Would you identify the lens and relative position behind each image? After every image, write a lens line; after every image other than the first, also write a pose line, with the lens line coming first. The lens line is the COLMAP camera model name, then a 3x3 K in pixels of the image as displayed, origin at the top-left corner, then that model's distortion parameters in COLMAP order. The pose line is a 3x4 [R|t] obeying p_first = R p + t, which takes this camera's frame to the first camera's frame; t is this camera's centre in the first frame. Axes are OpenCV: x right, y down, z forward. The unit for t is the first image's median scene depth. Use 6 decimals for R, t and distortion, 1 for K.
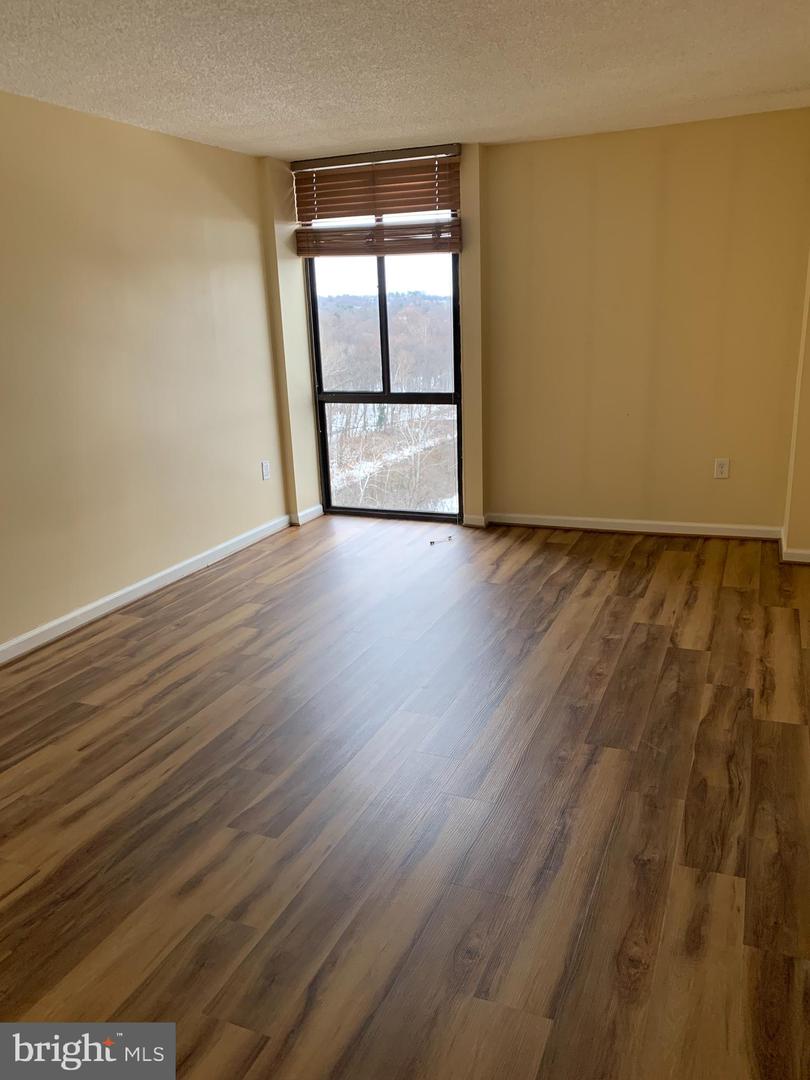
lens RADIAL K [[817.5, 0, 405.8], [0, 817.5, 539.4], [0, 0, 1]] dist [-0.008085, 0.011580]
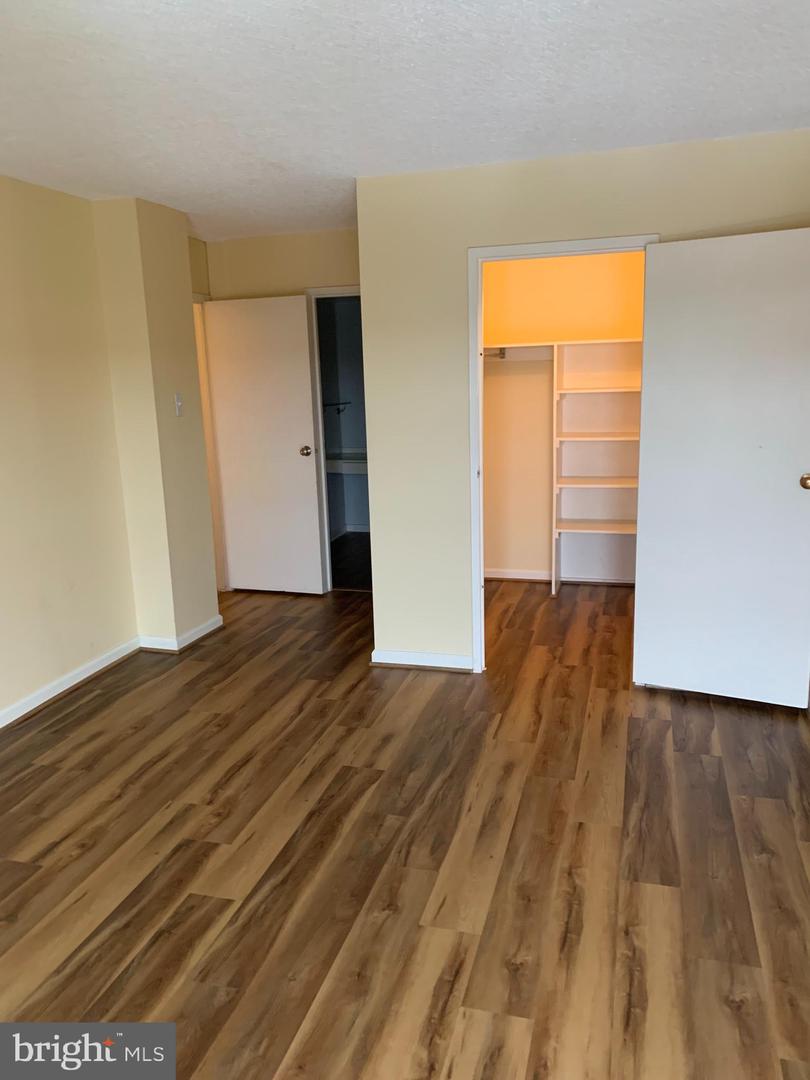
lens RADIAL K [[817.5, 0, 404.4], [0, 817.5, 541.1], [0, 0, 1]] dist [-0.008085, 0.011580]
pose [[-0.990422, 0.080173, -0.112413, -0.116198], [0.020149, 0.889357, 0.456769, -0.507659], [0.136596, 0.450129, -0.882454, 1.755559]]
